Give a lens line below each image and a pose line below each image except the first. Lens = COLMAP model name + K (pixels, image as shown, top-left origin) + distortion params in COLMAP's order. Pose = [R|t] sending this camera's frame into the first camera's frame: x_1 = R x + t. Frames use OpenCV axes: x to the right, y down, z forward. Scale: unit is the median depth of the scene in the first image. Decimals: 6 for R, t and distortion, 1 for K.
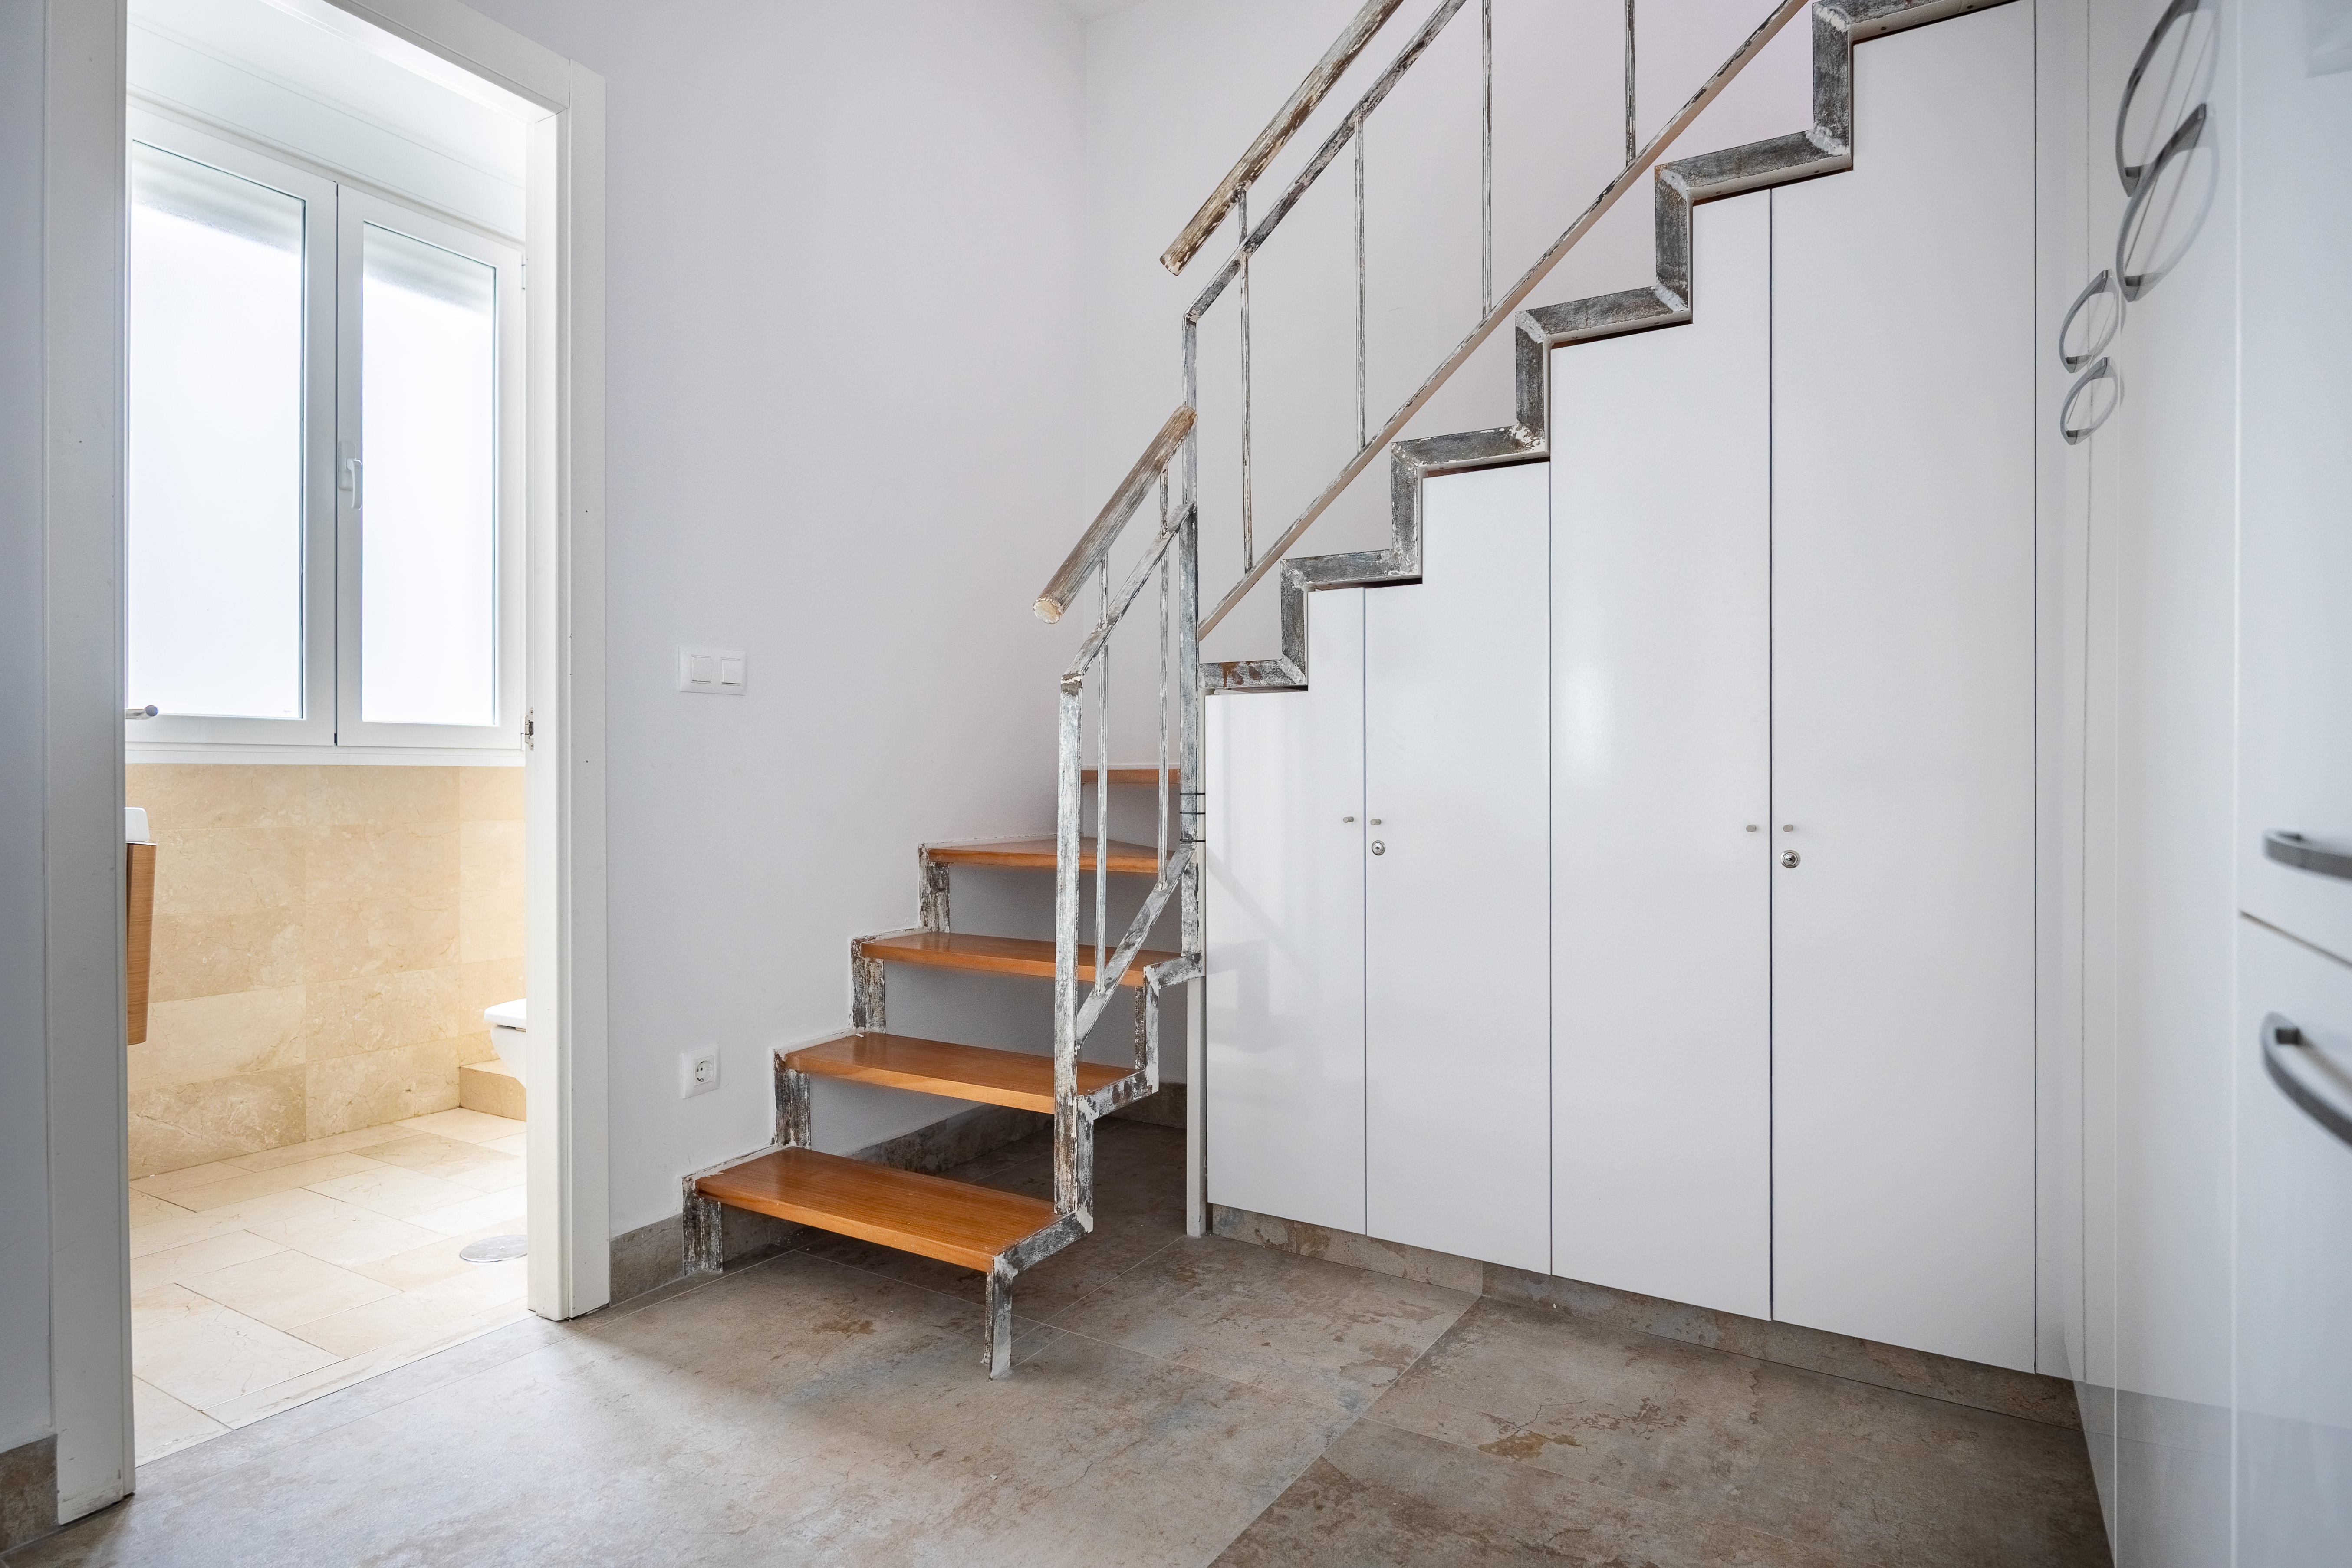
lens RADIAL K [[1306.0, 0, 1166.6], [0, 1306.0, 781.5], [0, 0, 1]] dist [-0.008912, -0.001371]
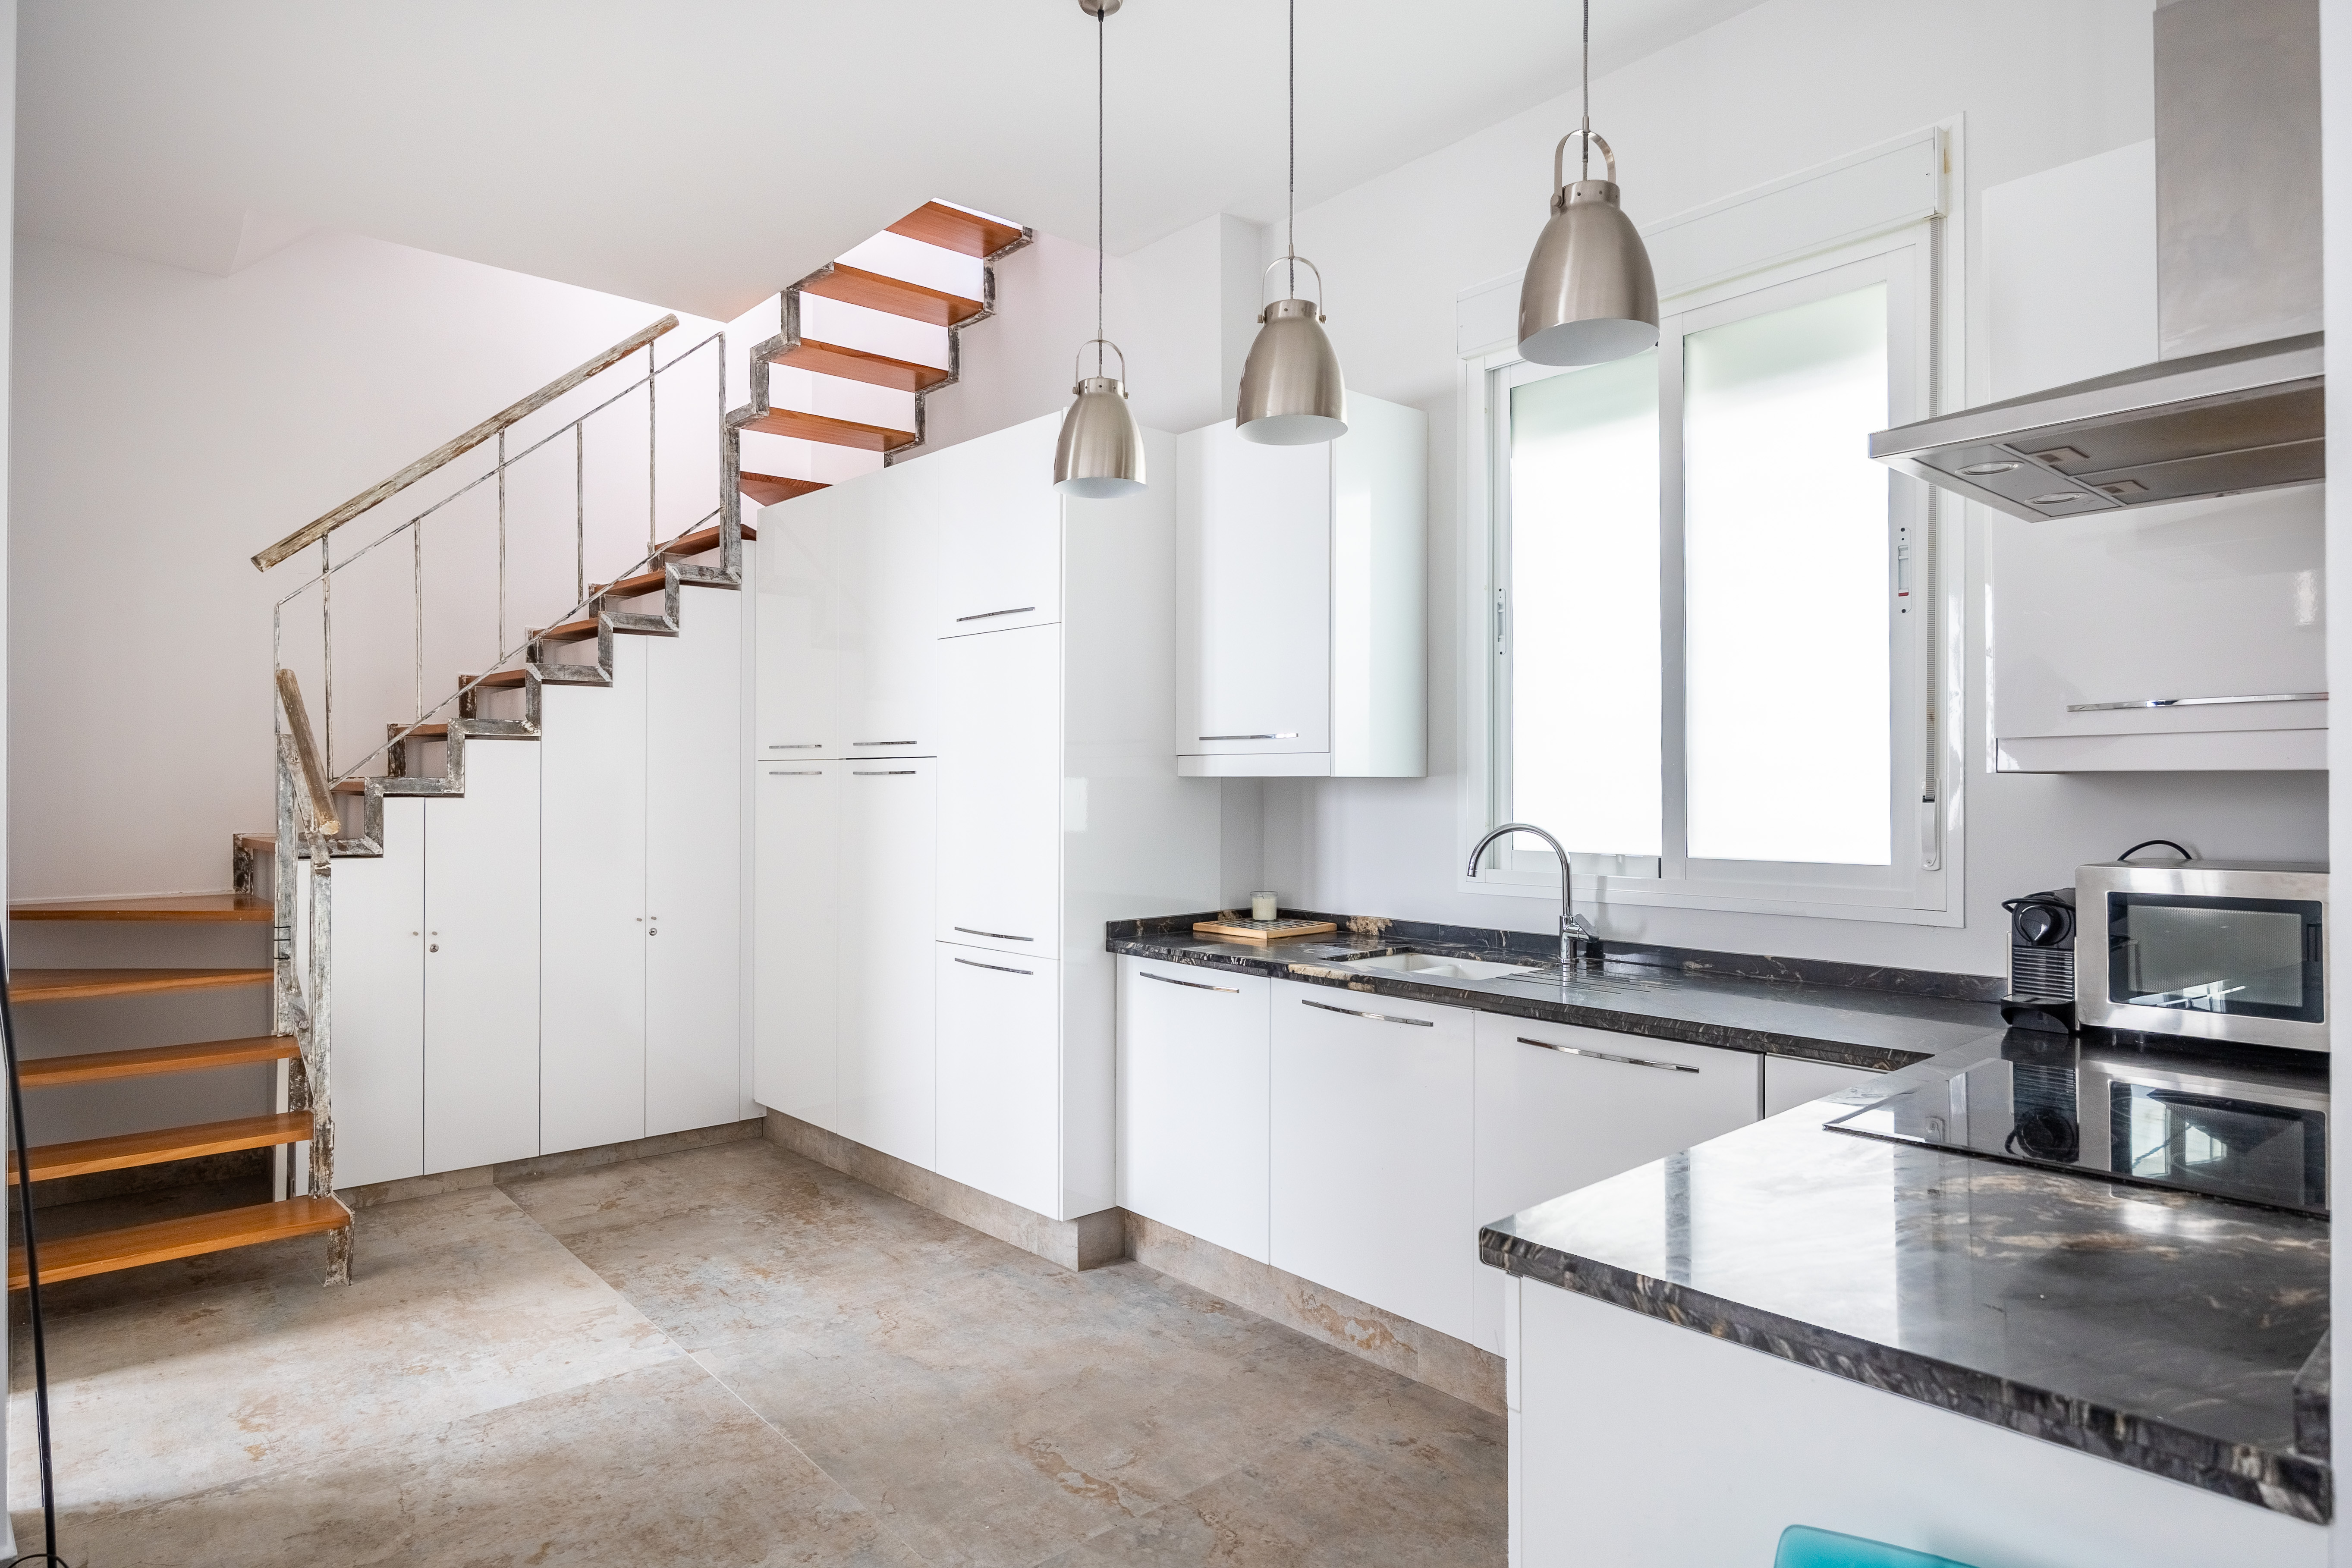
lens RADIAL K [[1306.0, 0, 1171.1], [0, 1306.0, 784.3], [0, 0, 1]] dist [-0.008912, -0.001371]
pose [[0.289297, -0.004590, 0.957229, -1.383871], [0.012797, 0.999918, 0.000927, -0.177092], [-0.957154, 0.011982, 0.289331, -0.506168]]
